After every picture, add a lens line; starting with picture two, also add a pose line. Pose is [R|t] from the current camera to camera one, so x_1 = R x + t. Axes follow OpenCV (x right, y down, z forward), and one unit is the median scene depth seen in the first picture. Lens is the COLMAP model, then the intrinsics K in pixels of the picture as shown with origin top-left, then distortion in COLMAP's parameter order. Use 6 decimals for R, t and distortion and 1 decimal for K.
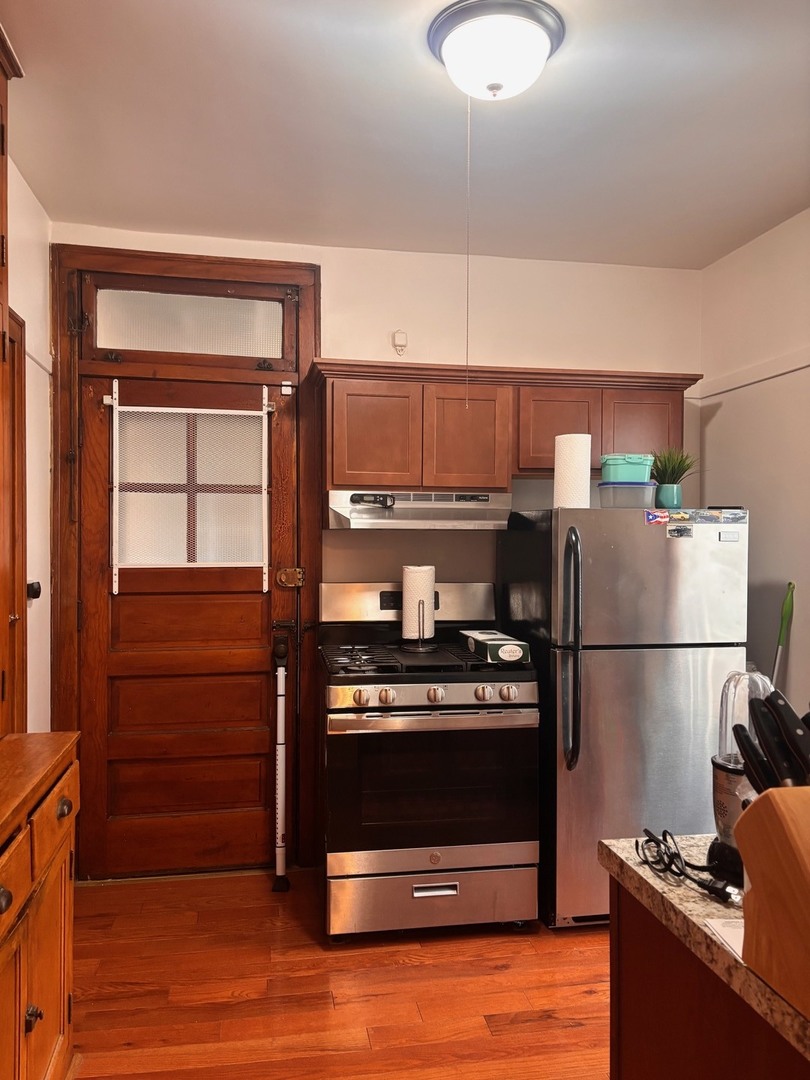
lens RADIAL K [[816.0, 0, 405.6], [0, 816.0, 543.9], [0, 0, 1]] dist [0.048408, -0.051745]
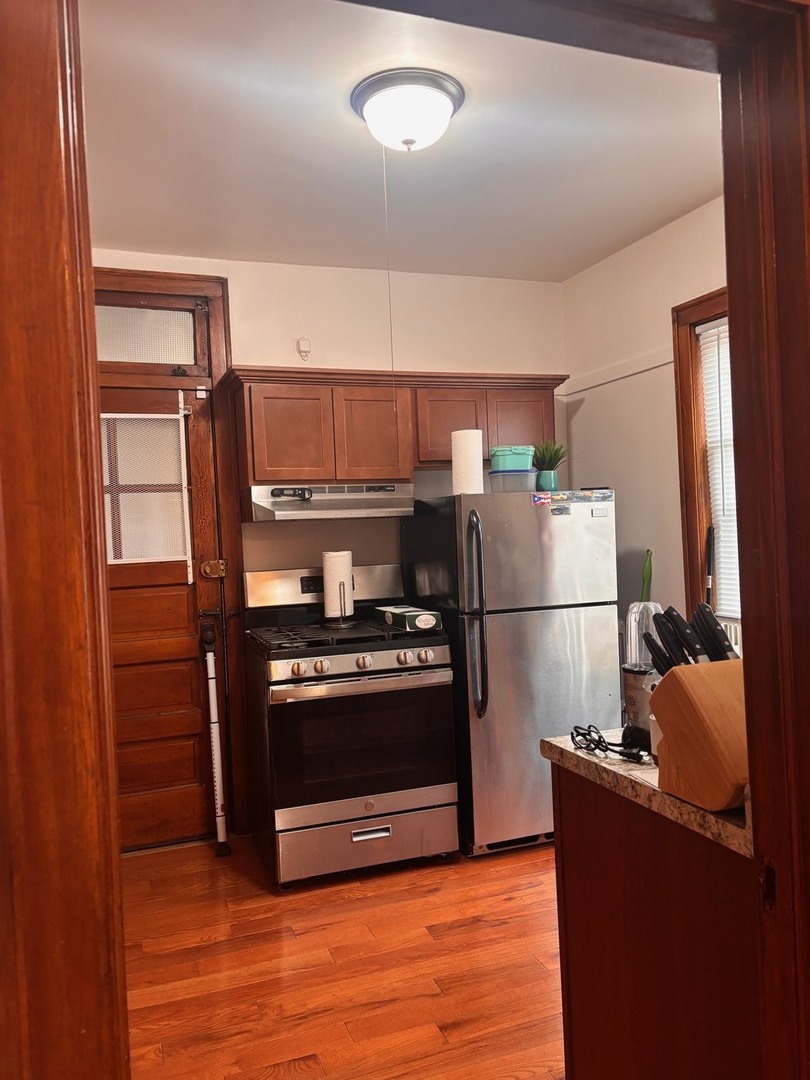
lens RADIAL K [[816.0, 0, 402.1], [0, 816.0, 546.9], [0, 0, 1]] dist [0.048408, -0.051745]
pose [[0.984803, -0.048540, 0.166753, -0.087755], [0.046986, 0.998808, 0.013250, 0.011355], [-0.167197, -0.005214, 0.985910, -0.120572]]
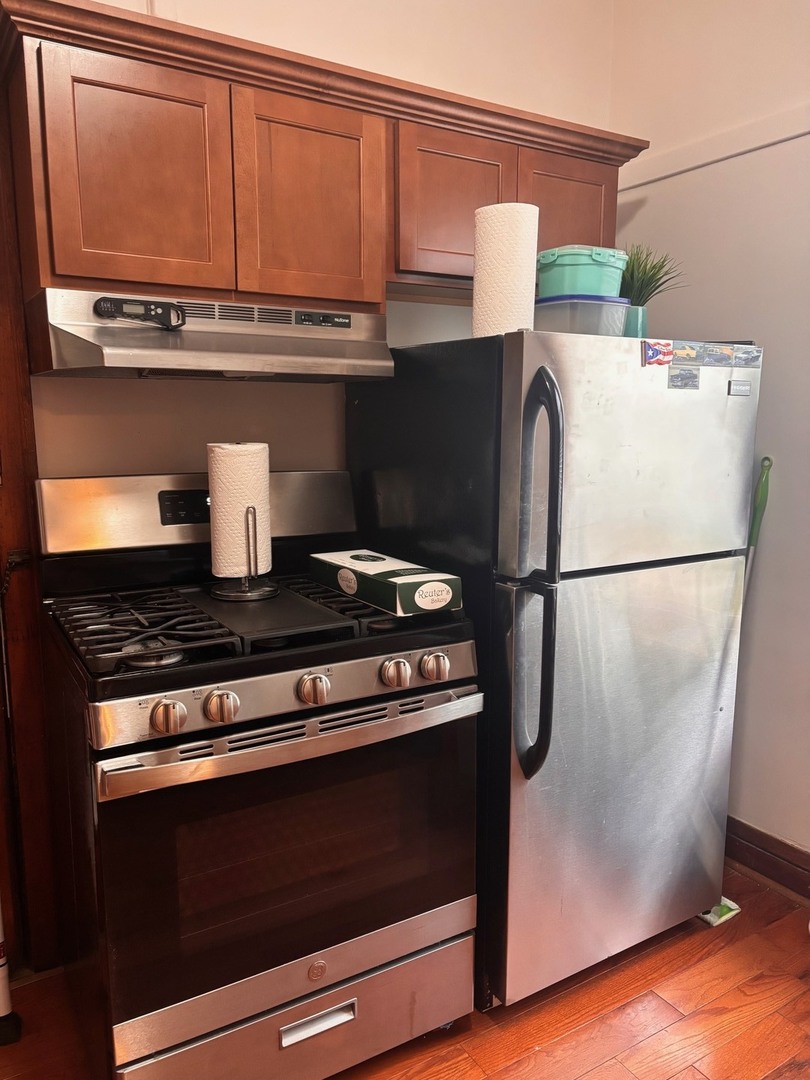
lens RADIAL K [[816.0, 0, 413.6], [0, 816.0, 548.6], [0, 0, 1]] dist [0.048408, -0.051745]
pose [[0.931728, -0.062319, 0.357771, -0.080828], [0.006473, 0.987860, 0.155214, 0.013691], [-0.363100, -0.142301, 0.920819, 0.481241]]
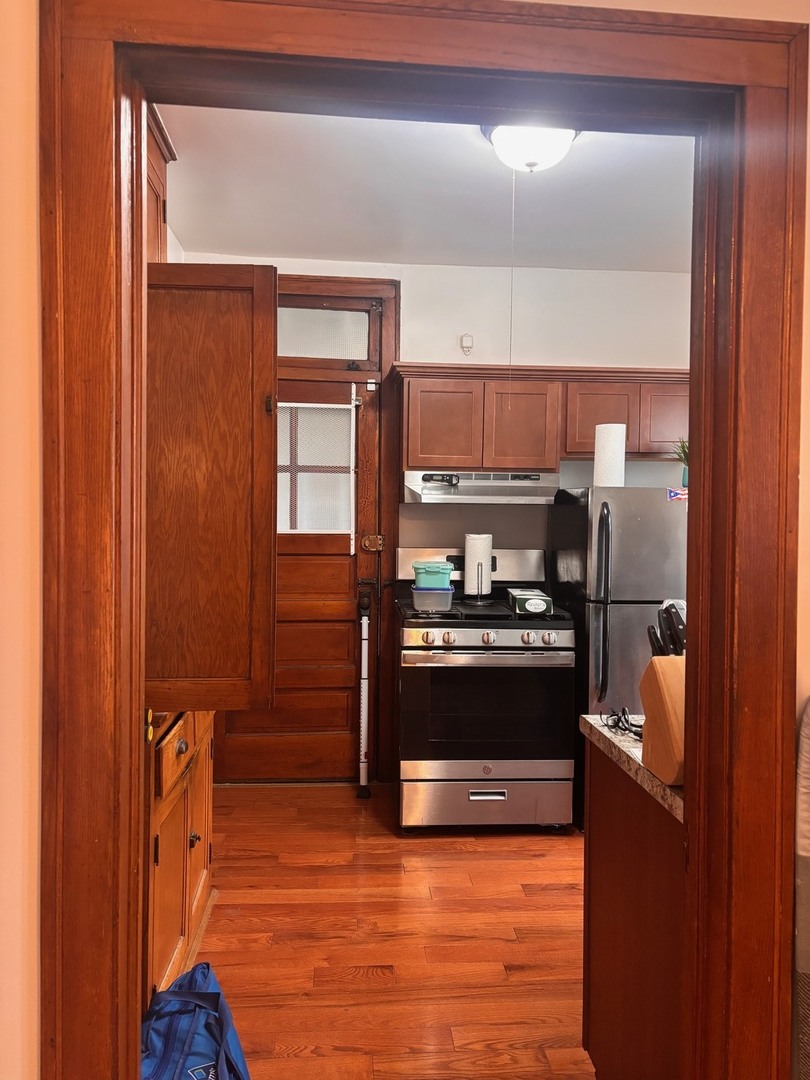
lens RADIAL K [[816.0, 0, 406.8], [0, 816.0, 538.9], [0, 0, 1]] dist [0.048408, -0.051745]
pose [[0.995036, 0.011166, -0.098885, 0.031832], [-0.008770, 0.999658, 0.024633, 0.005921], [0.099126, -0.023644, 0.994794, -0.222318]]
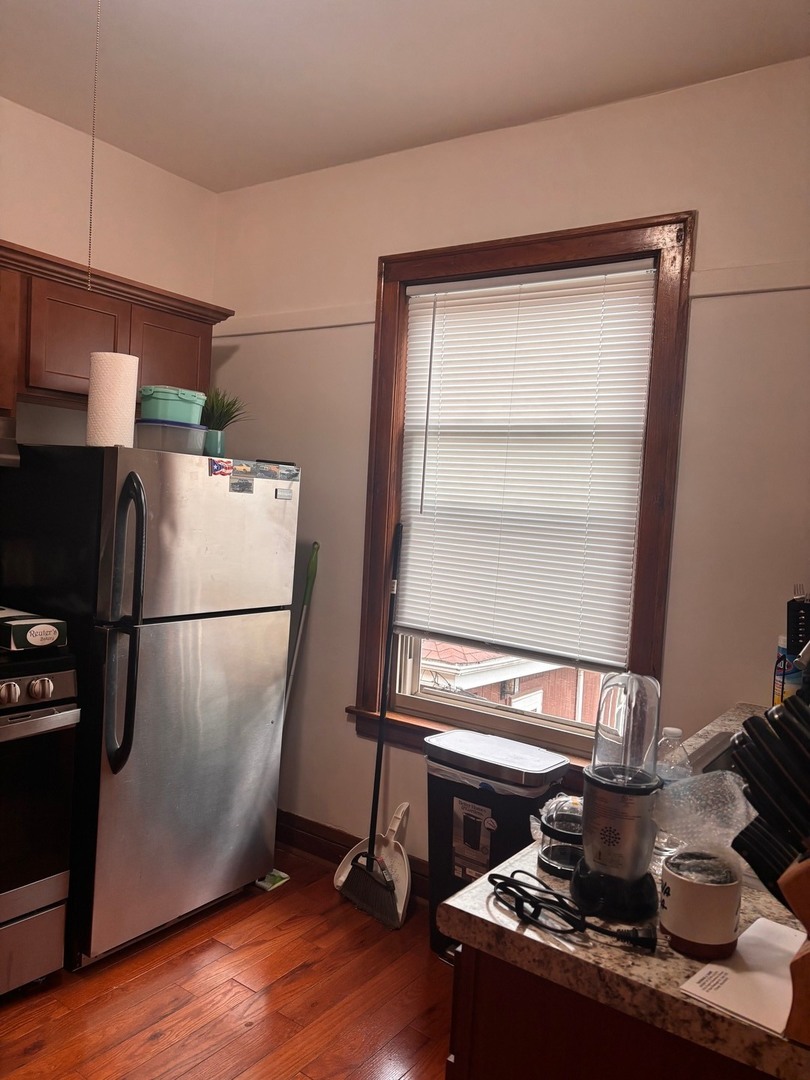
lens RADIAL K [[816.0, 0, 403.2], [0, 816.0, 547.8], [0, 0, 1]] dist [0.048408, -0.051745]
pose [[0.721920, 0.004835, 0.691960, -0.150181], [-0.056666, 0.997030, 0.052152, -0.003947], [-0.689652, -0.076860, 0.720050, 0.231441]]
